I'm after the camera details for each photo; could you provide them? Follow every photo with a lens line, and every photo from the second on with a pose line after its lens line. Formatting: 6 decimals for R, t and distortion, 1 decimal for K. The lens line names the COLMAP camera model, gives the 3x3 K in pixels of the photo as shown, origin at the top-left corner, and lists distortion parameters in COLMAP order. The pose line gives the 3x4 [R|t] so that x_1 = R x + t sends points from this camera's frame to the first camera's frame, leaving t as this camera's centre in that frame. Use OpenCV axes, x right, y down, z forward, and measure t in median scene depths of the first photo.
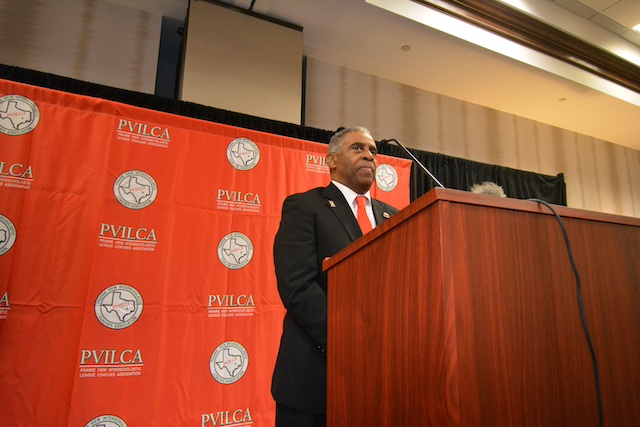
lens RADIAL K [[388.1, 0, 318.0], [0, 388.1, 208.4], [0, 0, 1]] dist [0.009611, -0.025284]
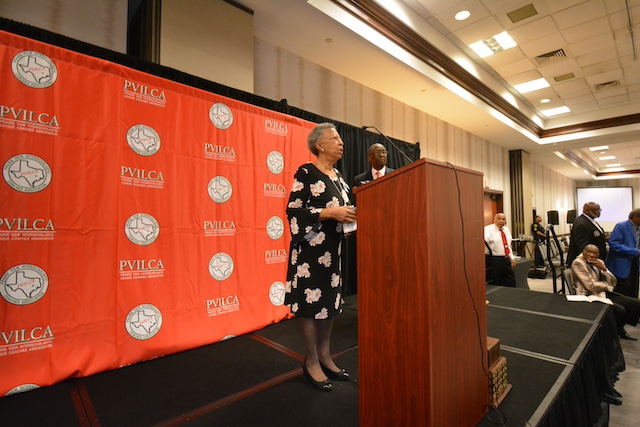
lens RADIAL K [[328.8, 0, 321.9], [0, 328.8, 212.7], [0, 0, 1]] dist [0.013959, -0.026475]
pose [[0.948783, -0.011596, 0.315717, -0.240699], [-0.037913, 0.987925, 0.150220, 0.002275], [-0.313647, -0.154496, 0.936887, -0.211912]]
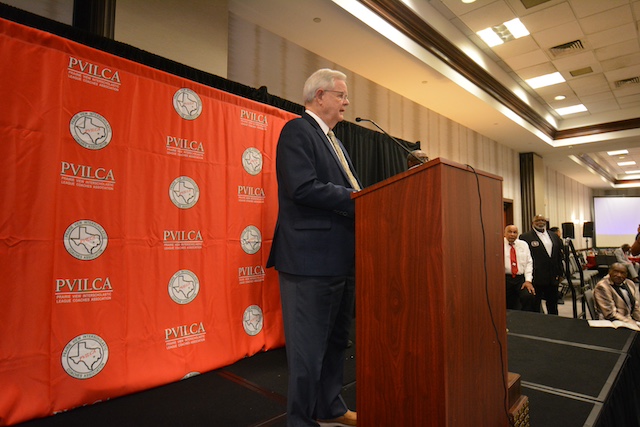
lens RADIAL K [[388.1, 0, 324.6], [0, 388.1, 210.3], [0, 0, 1]] dist [0.009611, -0.025284]
pose [[0.929734, 0.009729, 0.368104, -0.250261], [-0.056745, 0.991496, 0.117116, 0.005735], [-0.363834, -0.129775, 0.922379, -0.189938]]
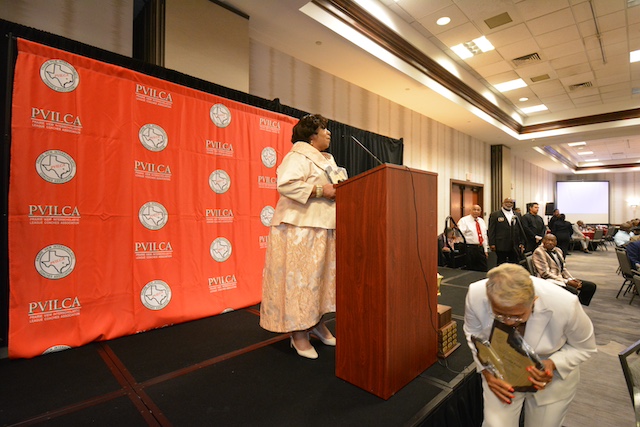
lens RADIAL K [[328.8, 0, 323.1], [0, 328.8, 213.4], [0, 0, 1]] dist [0.013959, -0.026475]
pose [[0.938127, -0.012771, 0.346057, -0.283485], [-0.053445, 0.982006, 0.181127, -0.025078], [-0.342144, -0.188415, 0.920564, -0.367074]]
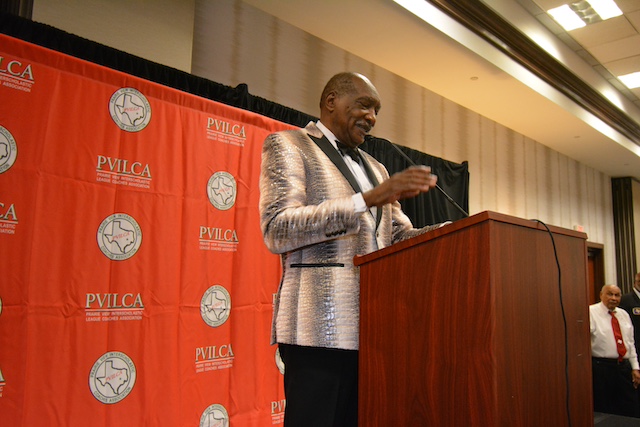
lens RADIAL K [[547.9, 0, 323.5], [0, 547.9, 213.5], [0, 0, 1]] dist [0.006172, -0.032844]
pose [[0.936471, 0.050120, 0.347145, -0.215244], [-0.072484, 0.996027, 0.051732, -0.022733], [-0.343173, -0.073608, 0.936383, -0.153981]]
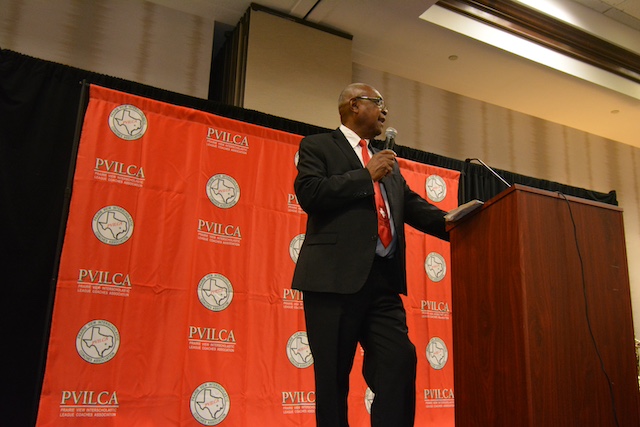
lens RADIAL K [[547.9, 0, 312.2], [0, 547.9, 207.8], [0, 0, 1]] dist [0.006172, -0.032844]
pose [[0.999274, 0.027562, 0.026300, -0.235113], [-0.026213, 0.998389, -0.050321, 0.066816], [-0.027644, 0.049595, 0.998387, -0.534343]]
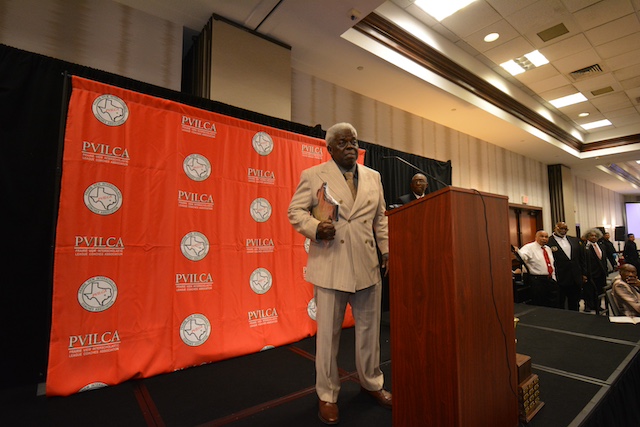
lens RADIAL K [[328.8, 0, 320.8], [0, 328.8, 211.7], [0, 0, 1]] dist [0.013959, -0.026475]
pose [[0.974768, 0.001116, 0.223217, -0.273746], [-0.024676, 0.994397, 0.102789, -0.019900], [-0.221851, -0.105704, 0.969334, -0.281403]]
